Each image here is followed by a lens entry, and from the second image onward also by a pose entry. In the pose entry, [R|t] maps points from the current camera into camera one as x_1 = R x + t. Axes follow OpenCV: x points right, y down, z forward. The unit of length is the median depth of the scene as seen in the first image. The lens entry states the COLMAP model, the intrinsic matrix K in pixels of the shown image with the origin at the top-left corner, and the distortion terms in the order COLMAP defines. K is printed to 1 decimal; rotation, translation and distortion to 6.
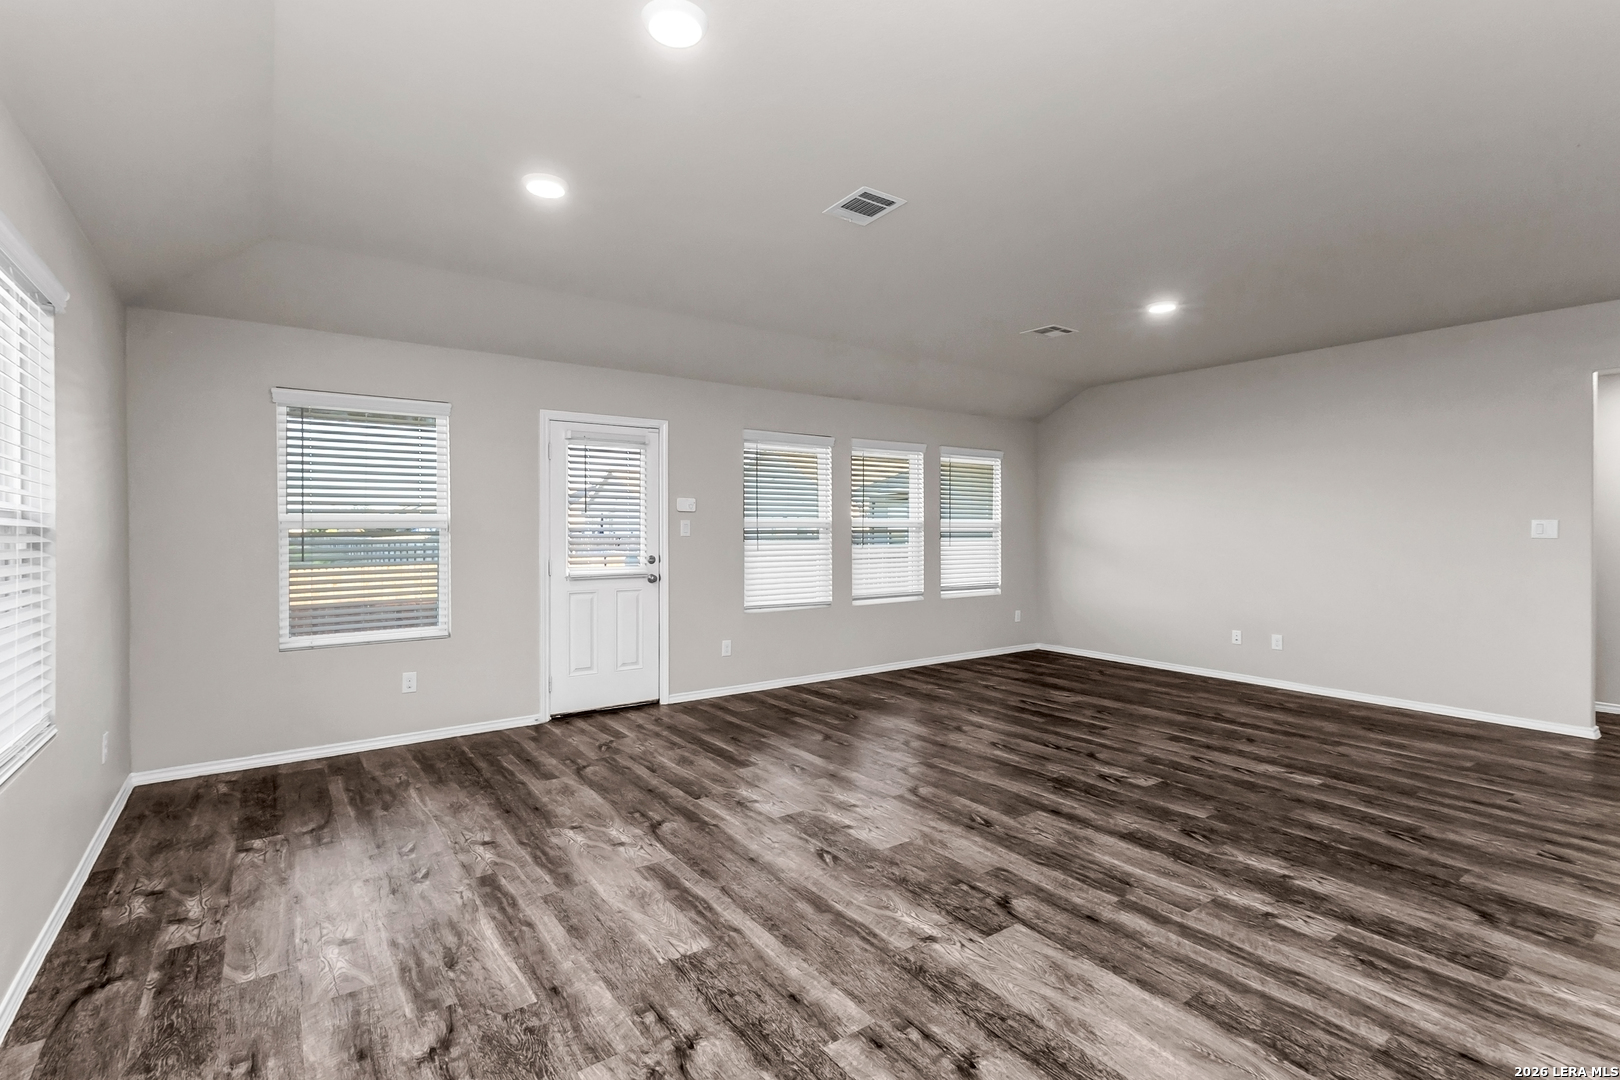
lens RADIAL K [[758.0, 0, 807.3], [0, 758.0, 533.1], [0, 0, 1]] dist [0.008282, -0.003999]
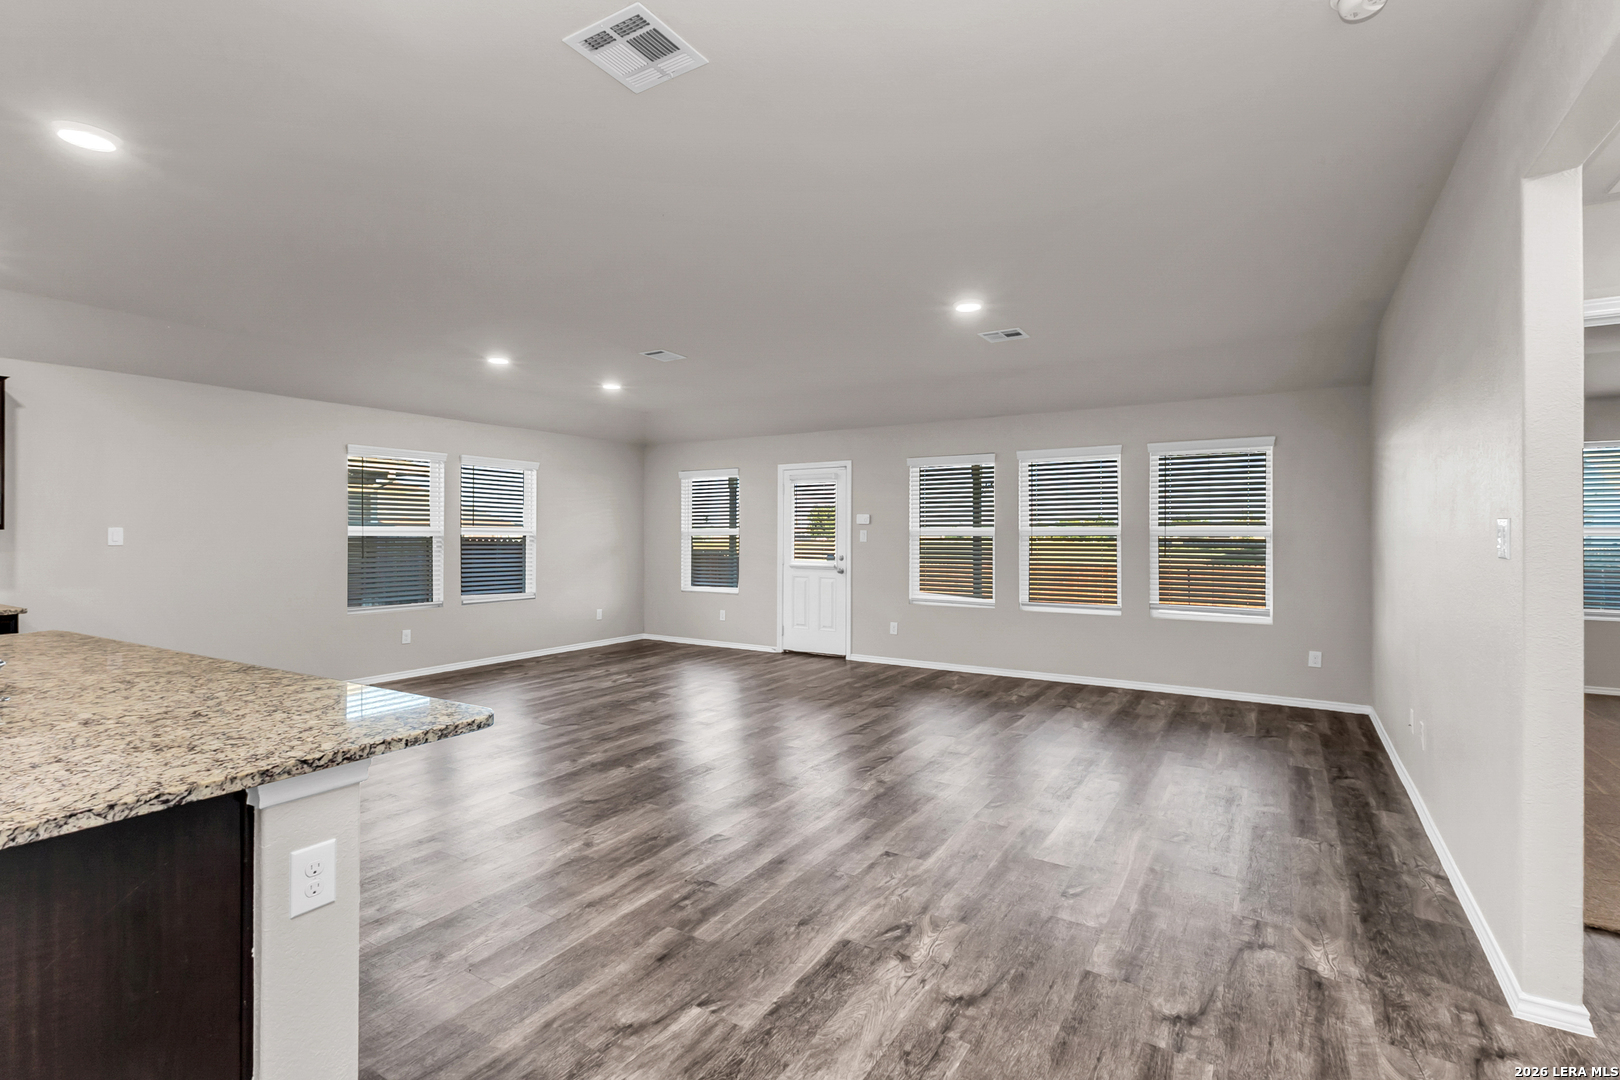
lens RADIAL K [[758.0, 0, 772.8], [0, 758.0, 529.1], [0, 0, 1]] dist [0.008282, -0.003999]
pose [[0.346645, -0.005271, -0.937981, 1.845817], [-0.004673, 0.999962, -0.007346, -0.014257], [0.937985, 0.006930, 0.346608, 0.629000]]
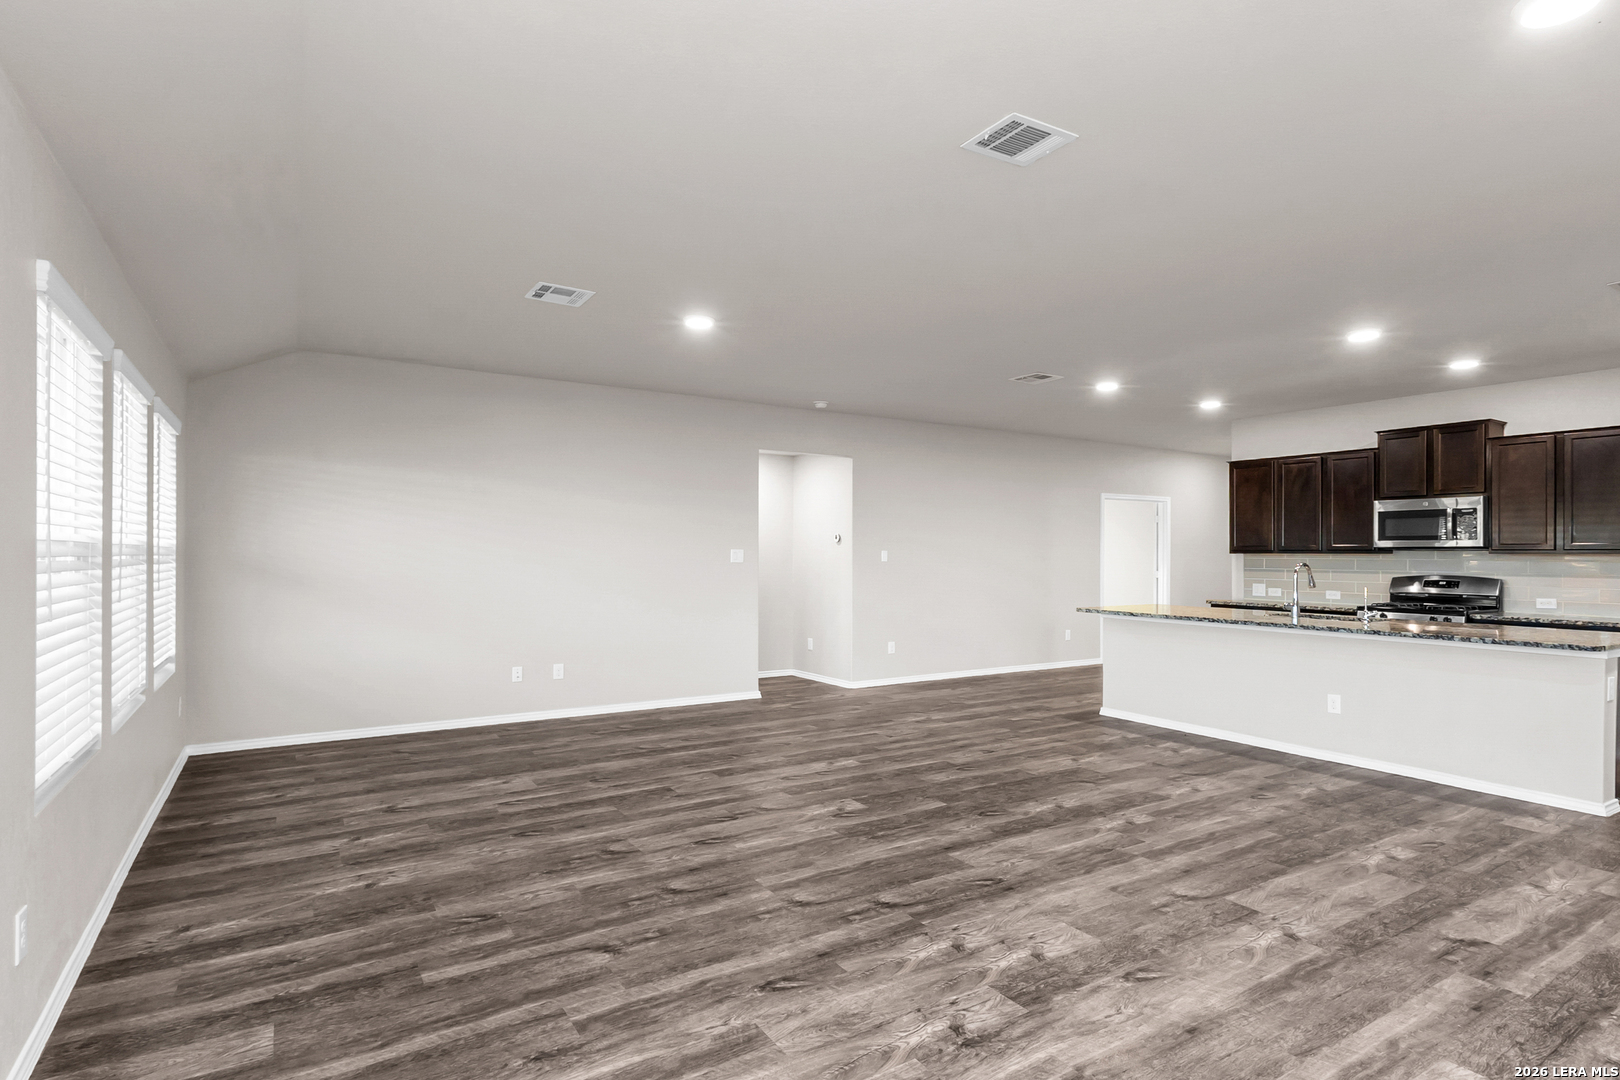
lens RADIAL K [[808.1, 0, 793.9], [0, 808.1, 555.8], [0, 0, 1]] dist [0.006098, -0.005203]
pose [[0.075967, -0.002392, 0.997107, -0.758511], [0.004250, 0.999989, 0.002075, -0.012770], [-0.997101, 0.004080, 0.075976, 1.169261]]
